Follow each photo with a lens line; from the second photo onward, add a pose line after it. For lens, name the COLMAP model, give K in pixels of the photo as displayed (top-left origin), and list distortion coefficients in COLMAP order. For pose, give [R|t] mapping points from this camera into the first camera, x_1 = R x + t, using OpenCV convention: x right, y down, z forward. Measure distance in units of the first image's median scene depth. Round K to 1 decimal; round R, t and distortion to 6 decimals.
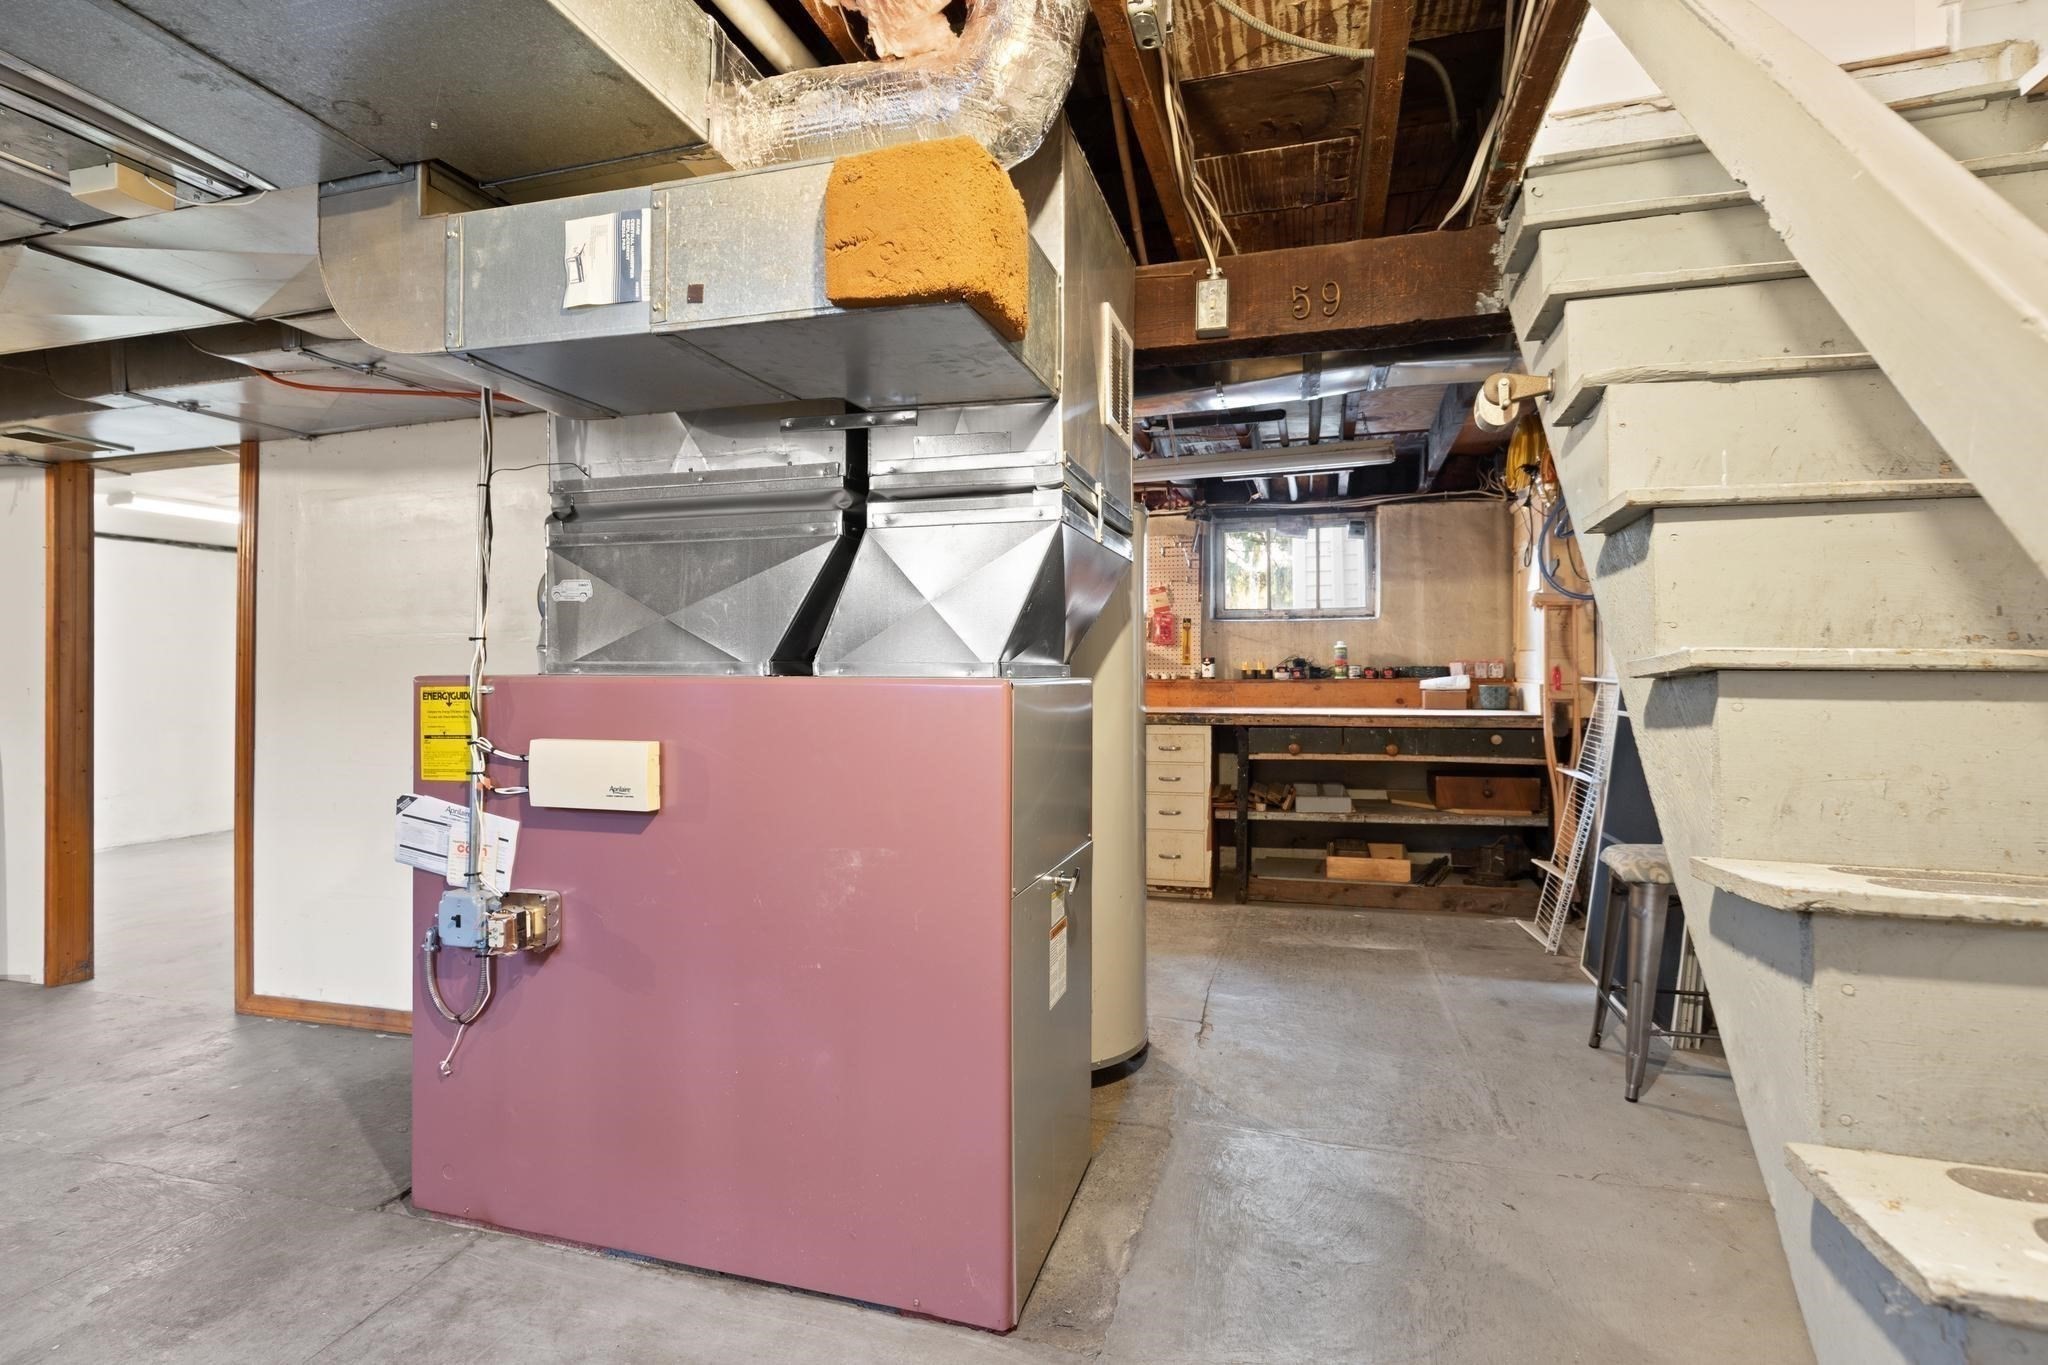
lens RADIAL K [[954.6, 0, 1026.0], [0, 954.6, 675.8], [0, 0, 1]] dist [0.002296, 0.001733]
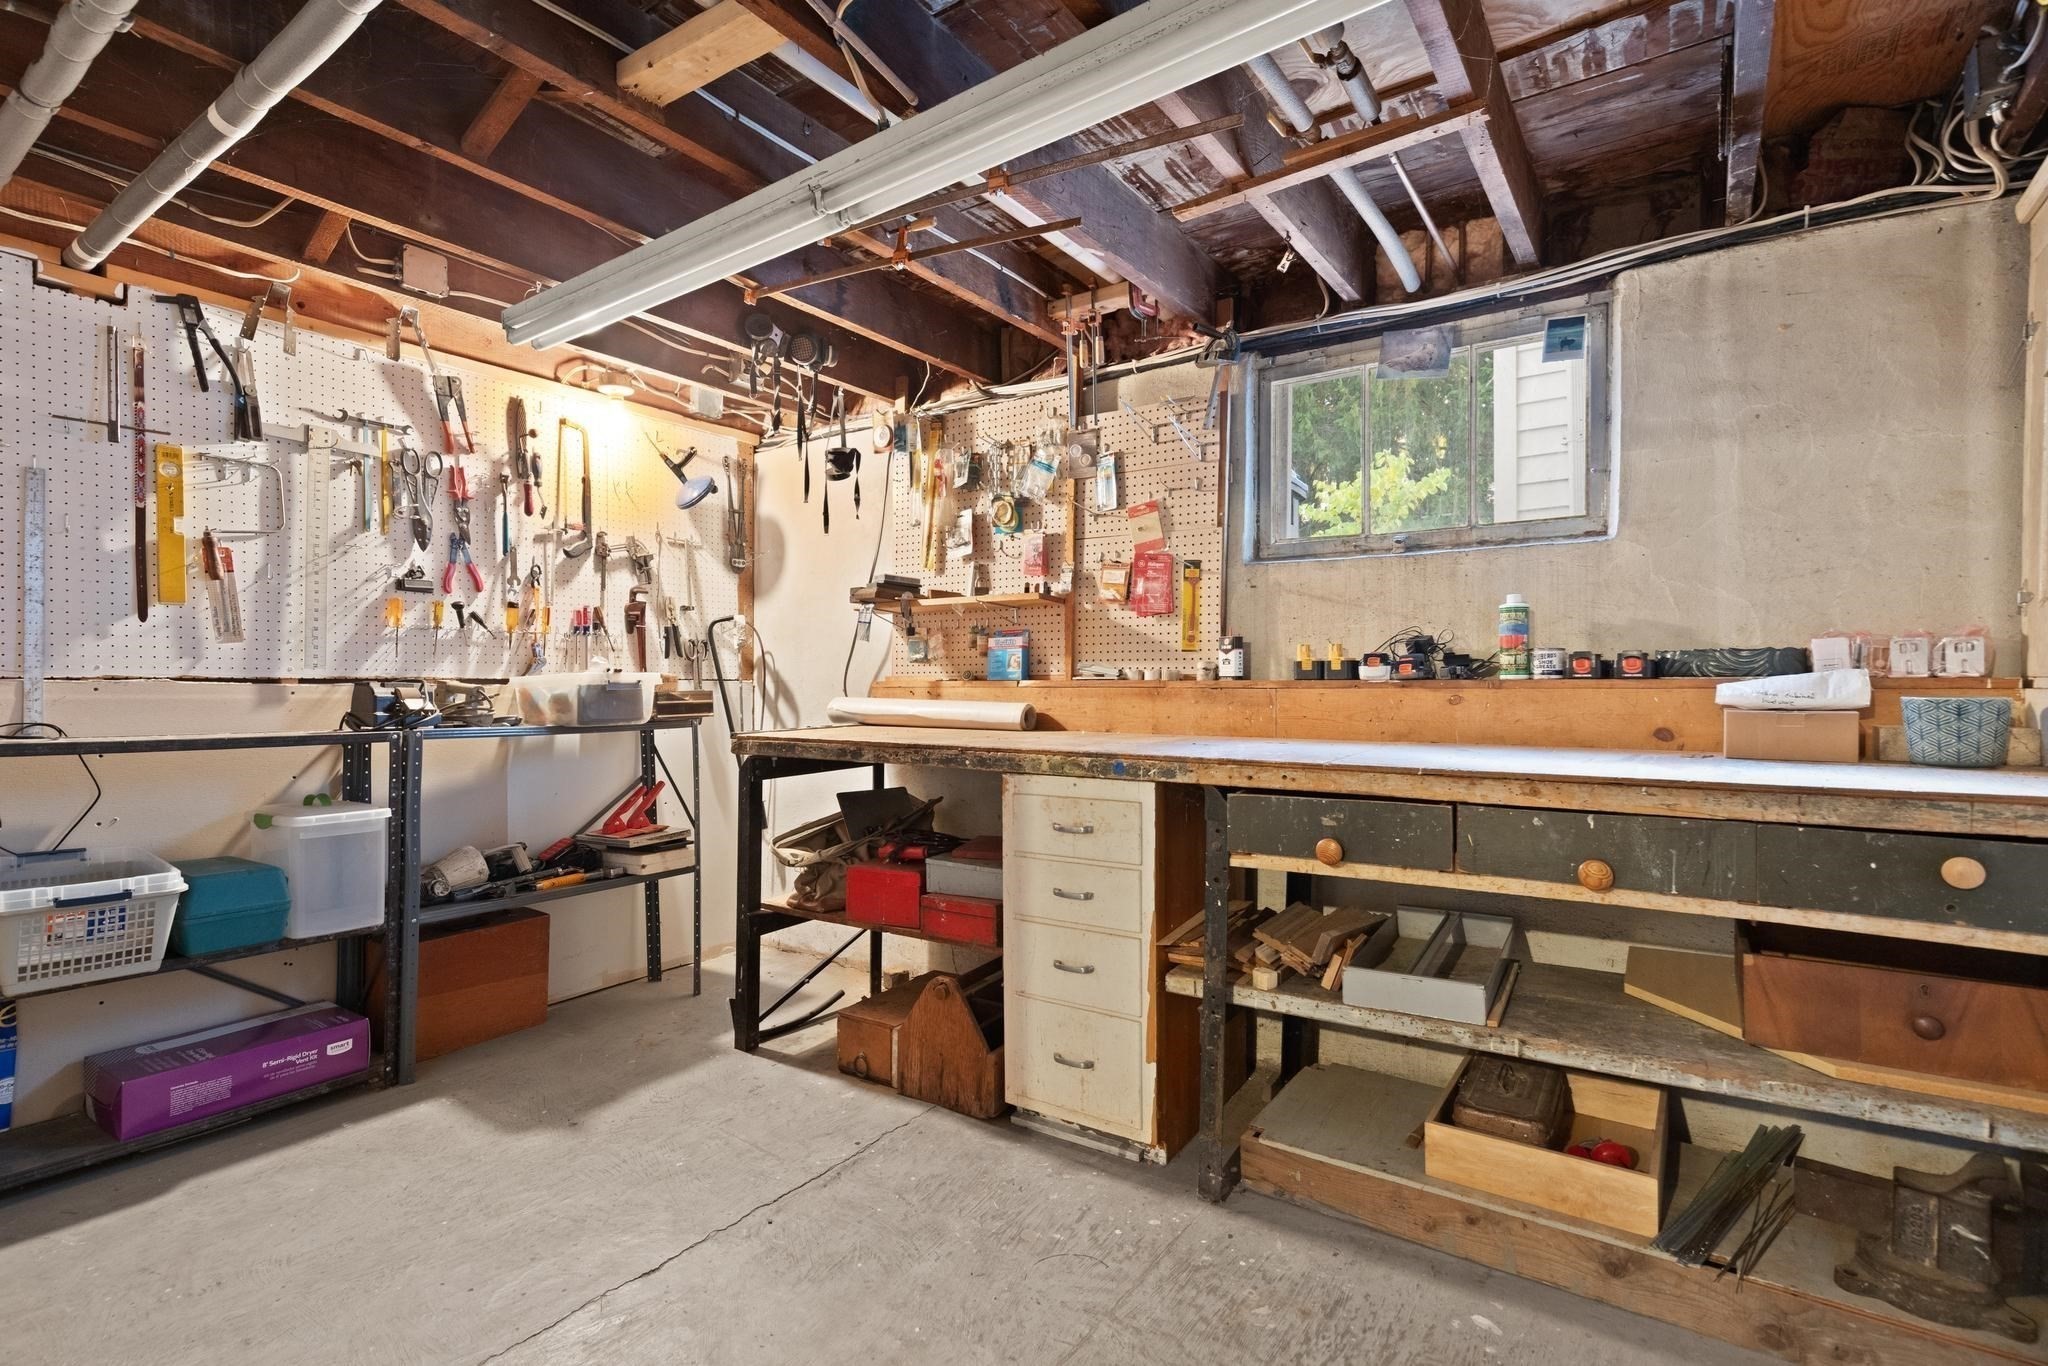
lens RADIAL K [[954.6, 0, 1026.2], [0, 954.6, 691.0], [0, 0, 1]] dist [0.002296, 0.001733]
pose [[0.951717, 0.006109, -0.306916, 0.255226], [-0.003124, 0.999943, 0.010213, 0.004626], [0.306961, -0.008761, 0.951682, 0.522613]]
